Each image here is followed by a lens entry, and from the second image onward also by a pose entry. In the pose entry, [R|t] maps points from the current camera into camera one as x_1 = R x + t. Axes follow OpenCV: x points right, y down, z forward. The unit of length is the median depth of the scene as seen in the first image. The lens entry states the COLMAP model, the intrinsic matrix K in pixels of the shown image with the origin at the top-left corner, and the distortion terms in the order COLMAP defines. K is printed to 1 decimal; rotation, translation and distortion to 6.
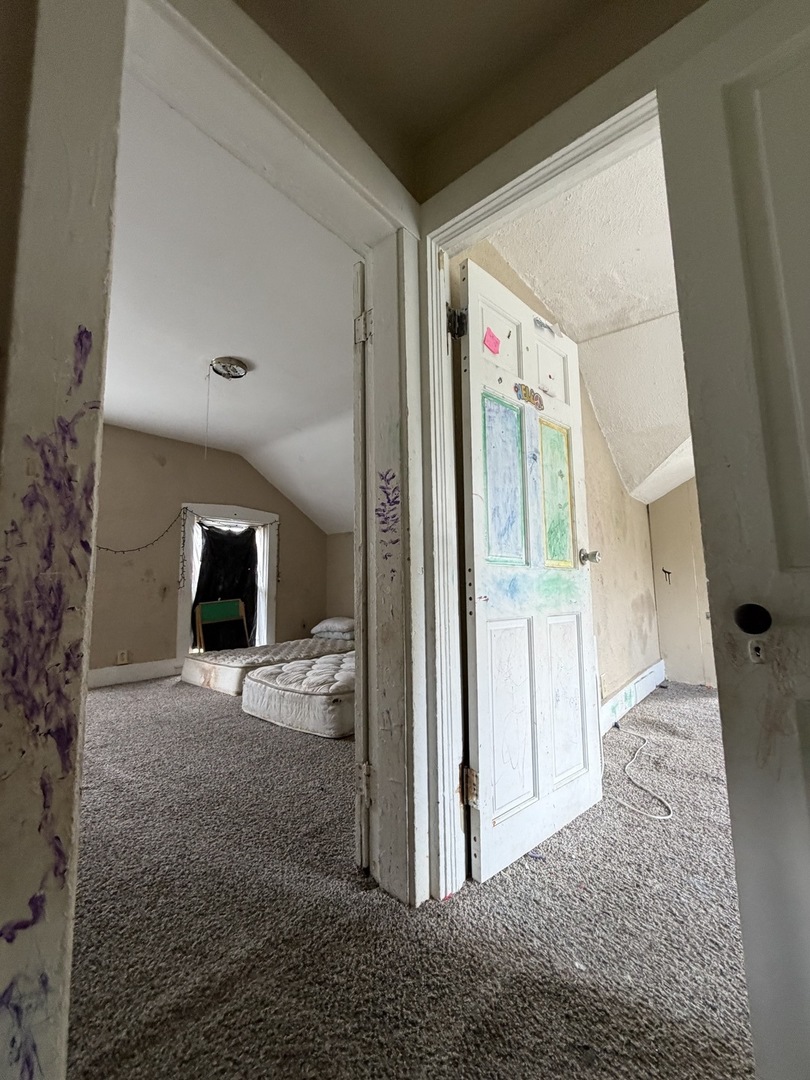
lens RADIAL K [[430.6, 0, 405.0], [0, 430.6, 540.0], [0, 0, 1]] dist [-0.000466, 0.000161]
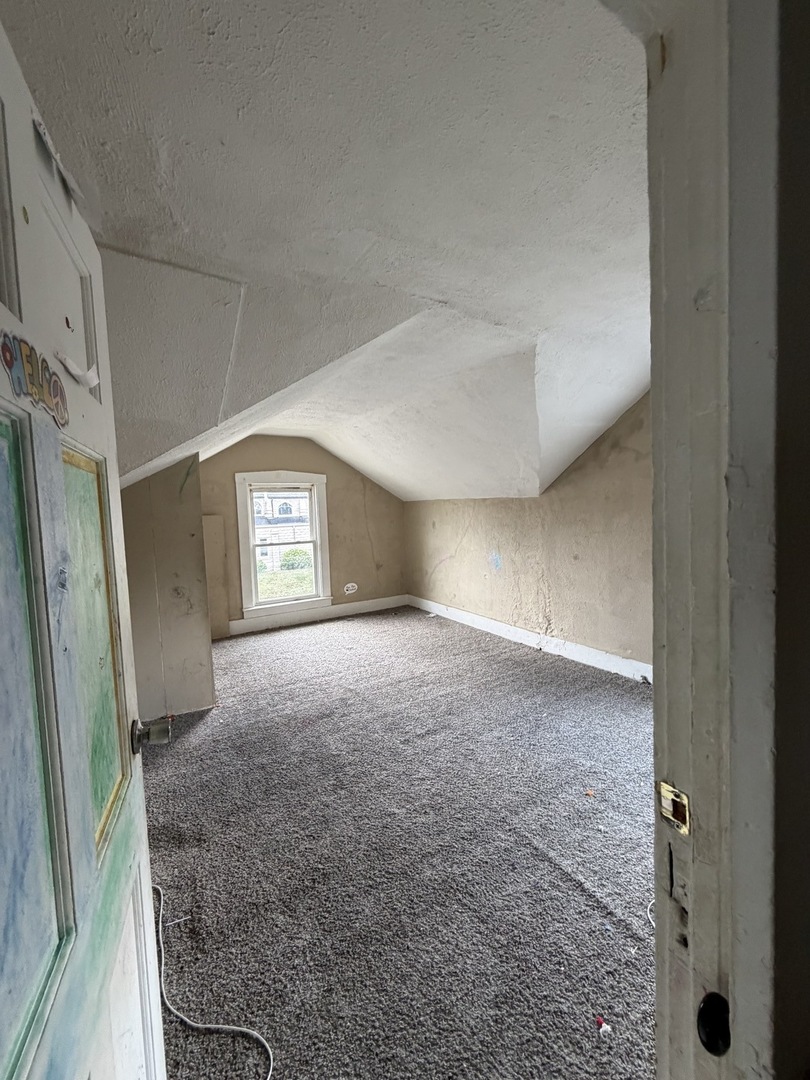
lens RADIAL K [[430.6, 0, 405.0], [0, 430.6, 540.0], [0, 0, 1]] dist [-0.000466, 0.000161]
pose [[0.312174, -0.056012, 0.948372, 0.070247], [-0.056975, 0.995360, 0.077541, -0.247802], [-0.948315, -0.078240, 0.307534, 0.618571]]
